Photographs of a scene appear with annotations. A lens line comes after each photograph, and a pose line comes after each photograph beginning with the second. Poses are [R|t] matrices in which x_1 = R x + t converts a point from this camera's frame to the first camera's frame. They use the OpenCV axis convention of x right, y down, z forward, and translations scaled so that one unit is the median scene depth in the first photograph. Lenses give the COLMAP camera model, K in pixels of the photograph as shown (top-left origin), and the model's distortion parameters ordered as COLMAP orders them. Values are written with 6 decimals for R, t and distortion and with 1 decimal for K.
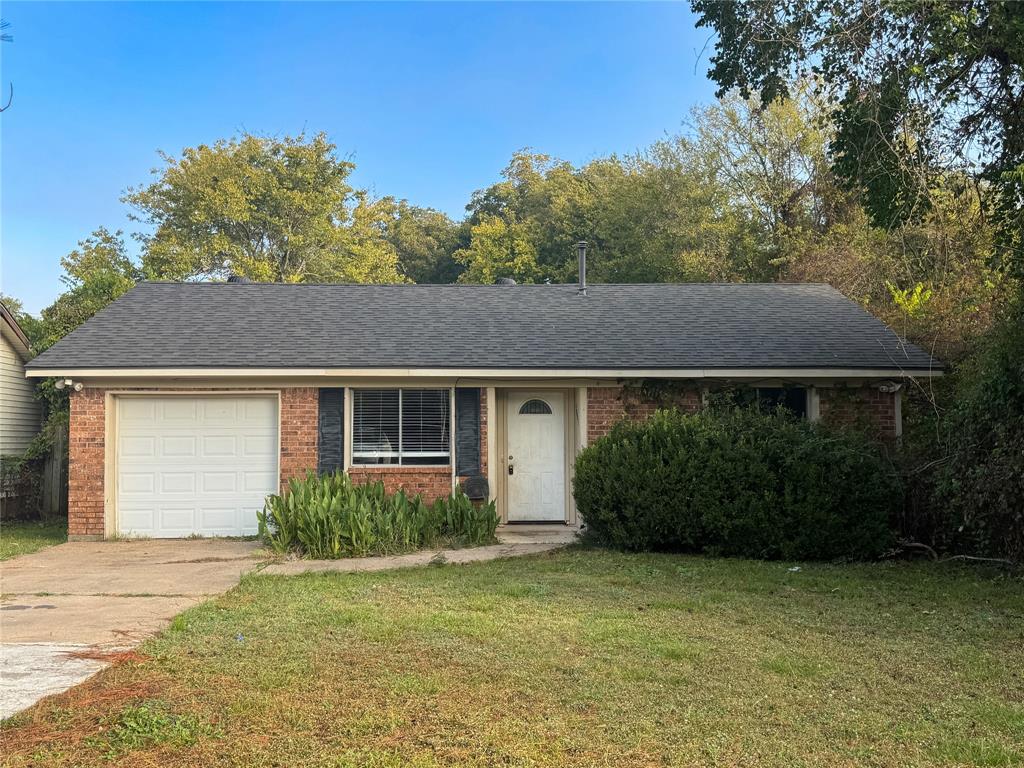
lens RADIAL K [[977.2, 0, 512.5], [0, 977.2, 381.8], [0, 0, 1]] dist [0.082071, 0.000000]
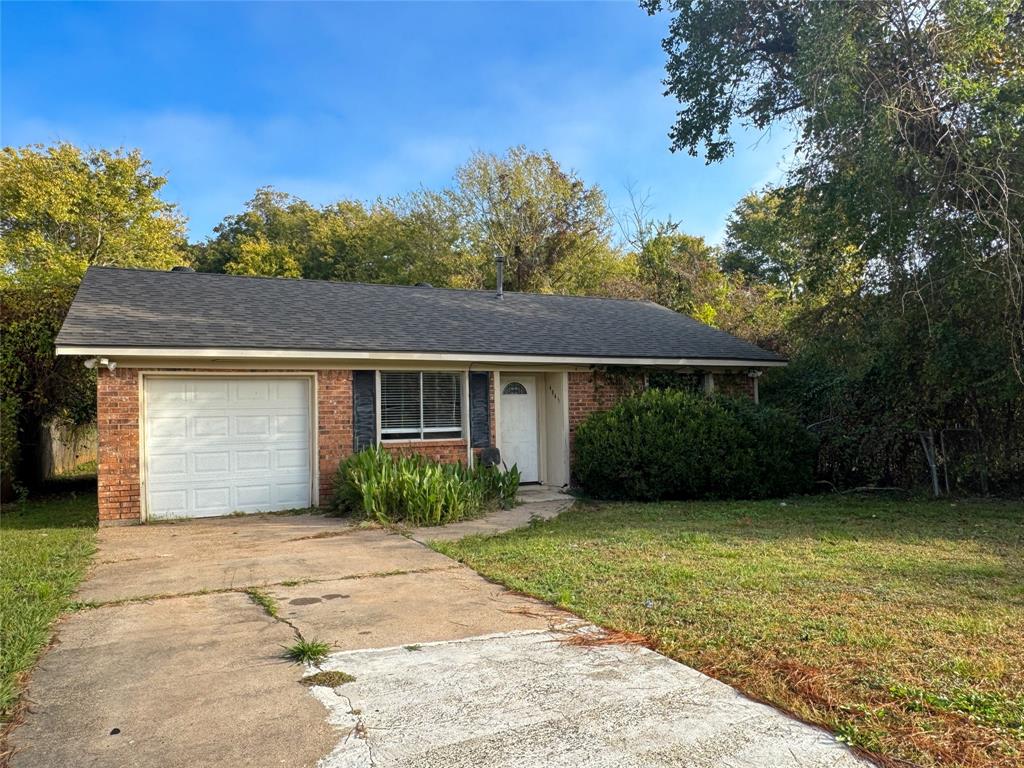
lens RADIAL K [[724.8, 0, 511.9], [0, 724.8, 384.1], [0, 0, 1]] dist [-0.011741, 0.001940]
pose [[0.911839, 0.001351, 0.410547, -0.364141], [-0.004716, 0.999963, 0.007185, 0.014909], [-0.410522, -0.008488, 0.911811, 0.198129]]
